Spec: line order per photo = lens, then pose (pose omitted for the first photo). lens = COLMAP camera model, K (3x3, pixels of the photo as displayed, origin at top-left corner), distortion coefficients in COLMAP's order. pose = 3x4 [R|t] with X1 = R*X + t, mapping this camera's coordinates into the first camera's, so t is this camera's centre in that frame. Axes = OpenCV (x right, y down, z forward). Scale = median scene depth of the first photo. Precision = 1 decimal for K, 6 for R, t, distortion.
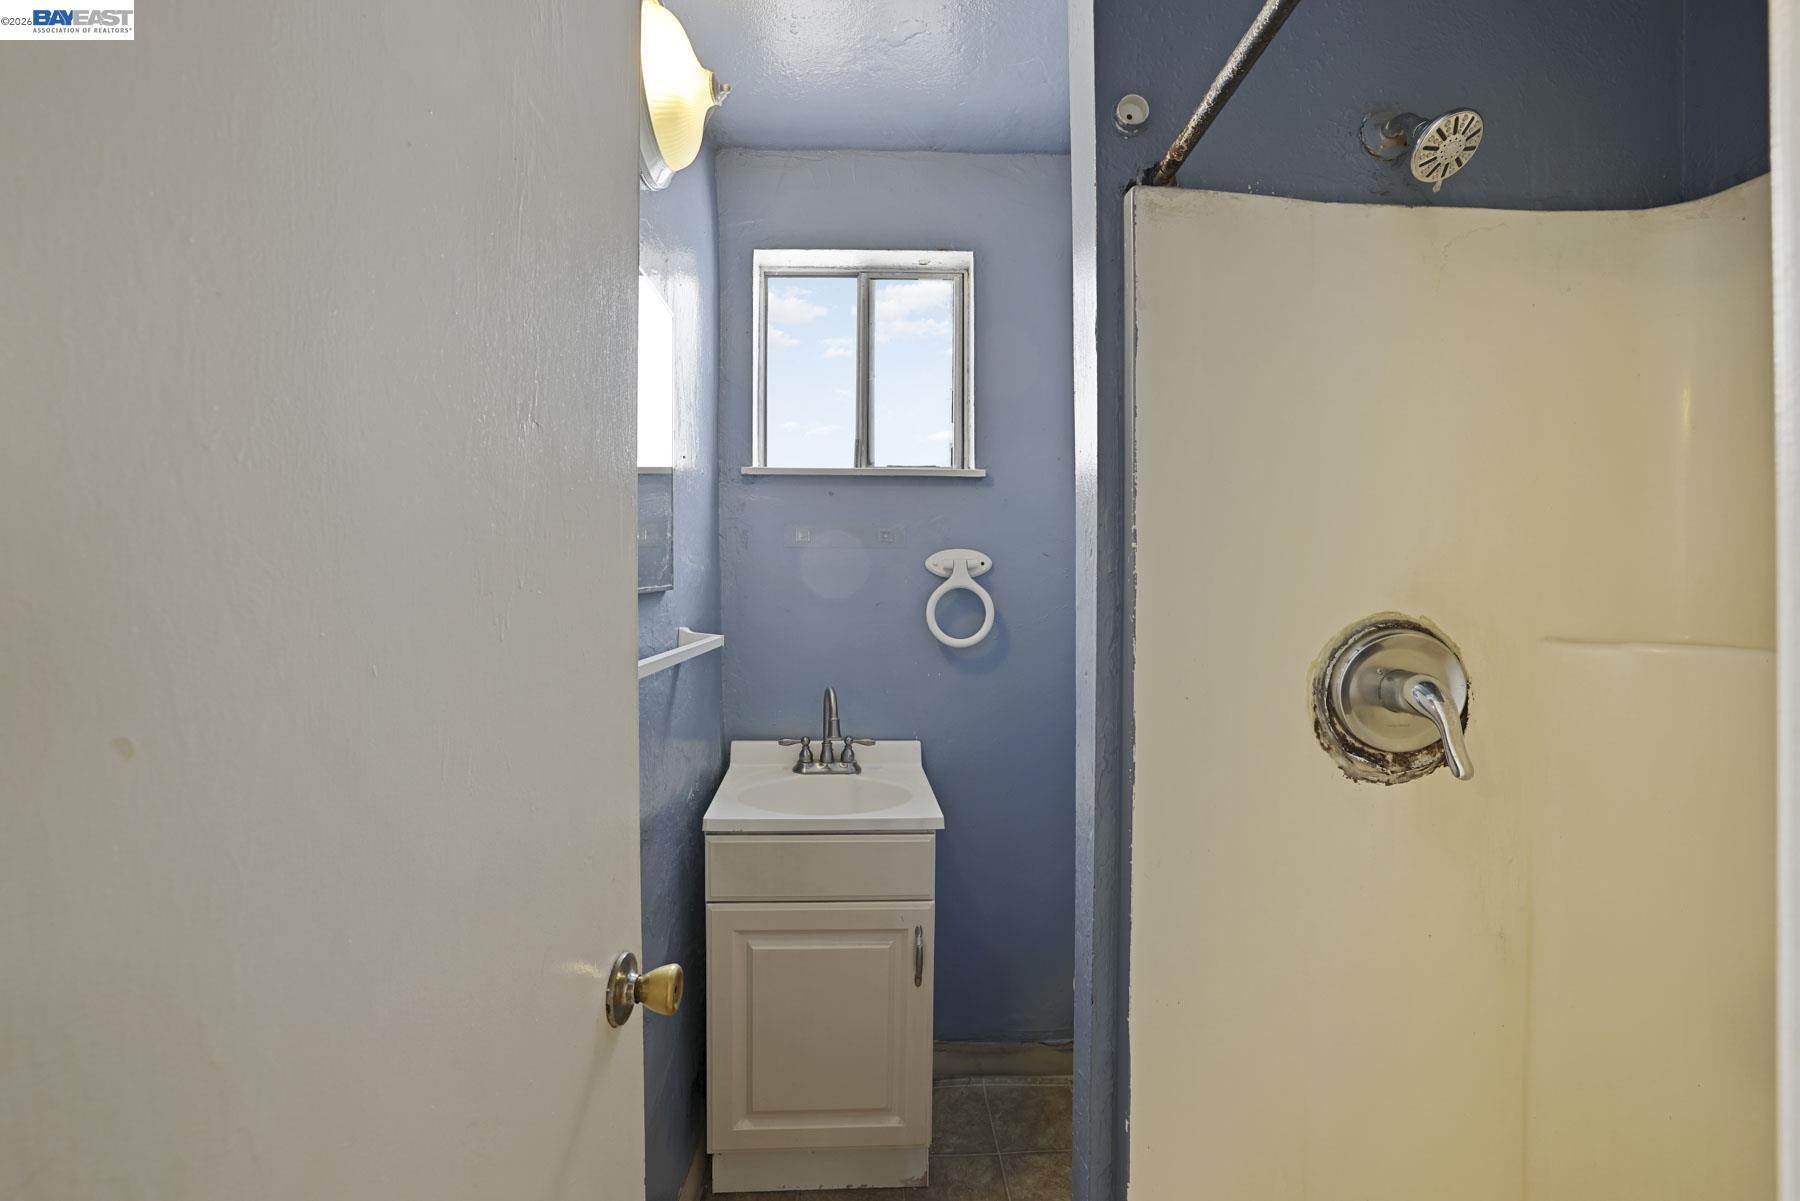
lens RADIAL K [[785.5, 0, 903.3], [0, 785.5, 573.2], [0, 0, 1]] dist [0.000547, -0.000101]
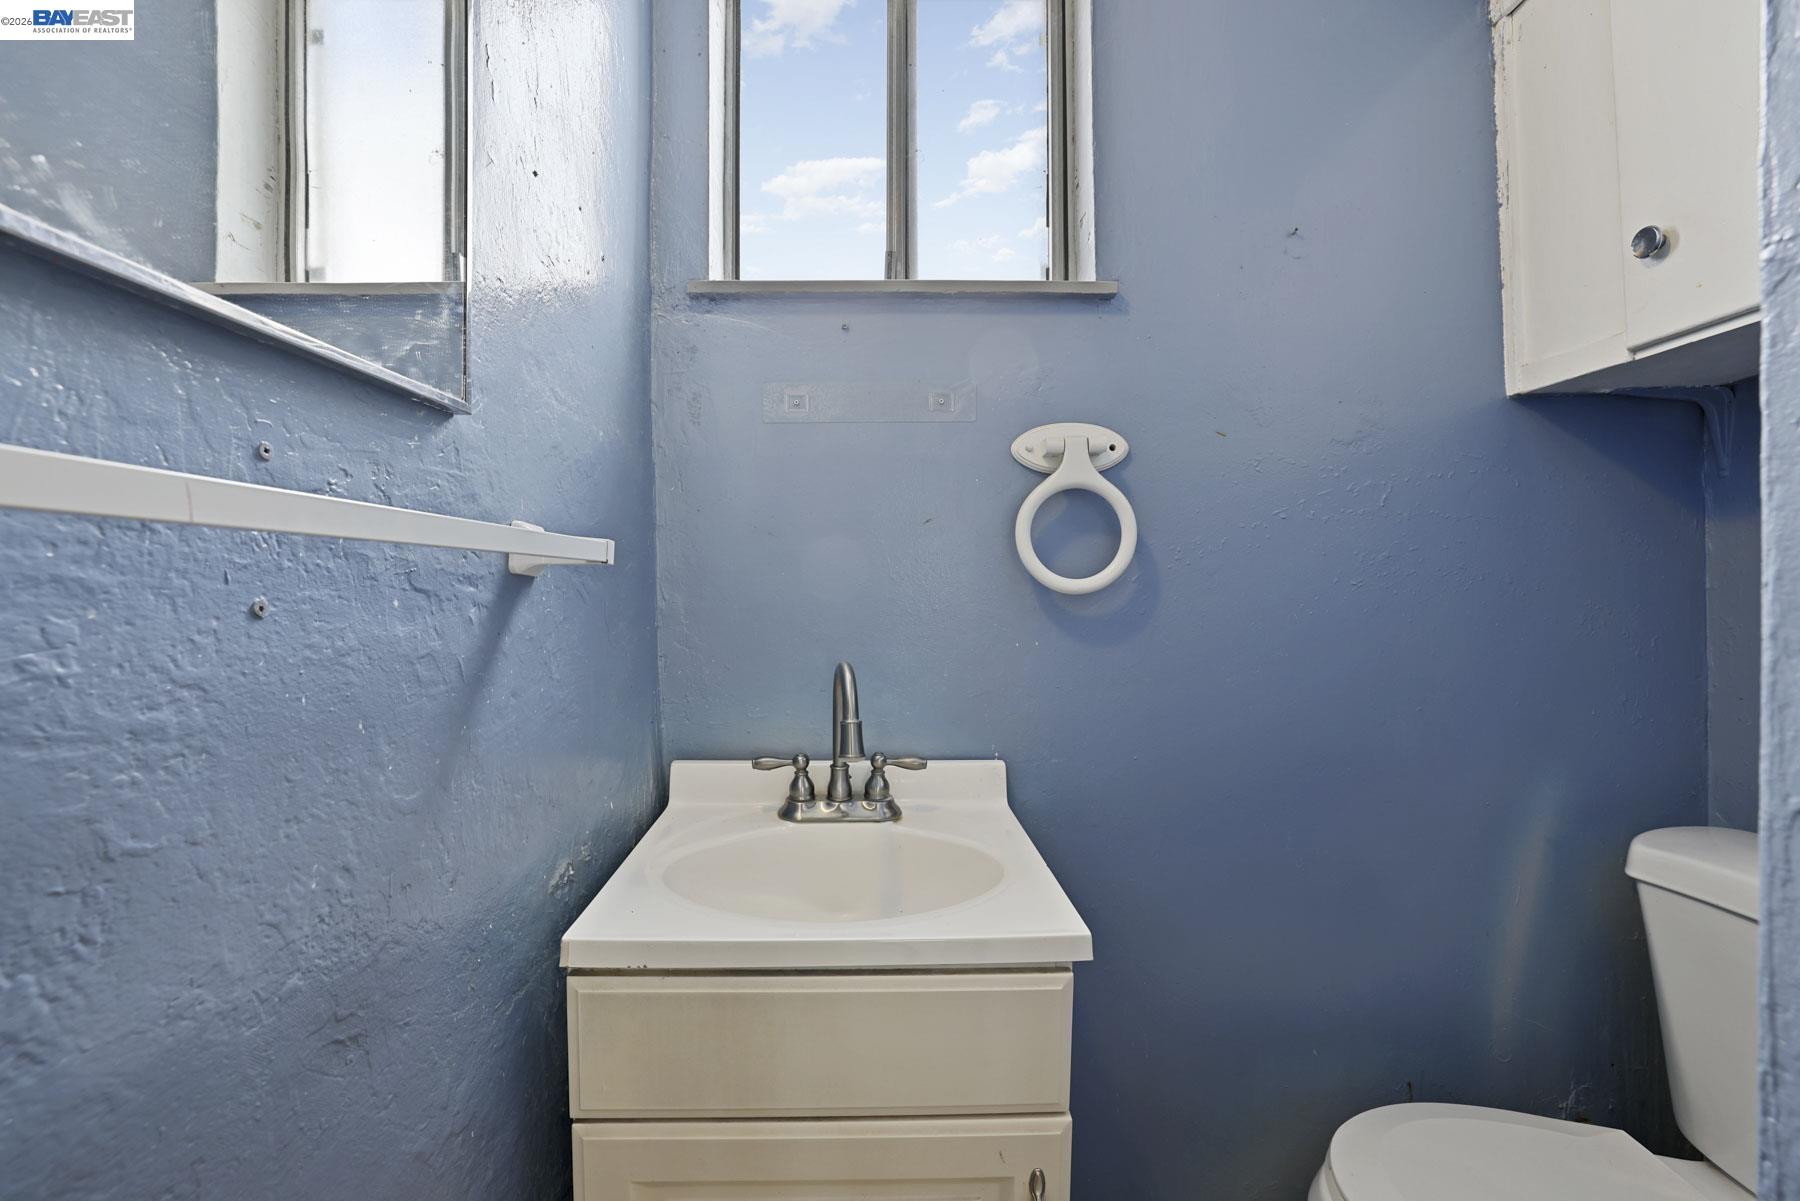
lens RADIAL K [[785.5, 0, 903.3], [0, 785.5, 573.2], [0, 0, 1]] dist [0.000547, -0.000101]
pose [[0.999622, -0.006027, -0.026810, -0.036465], [0.005717, 0.999916, -0.011632, 0.087361], [0.026878, 0.011475, 0.999573, 0.446161]]
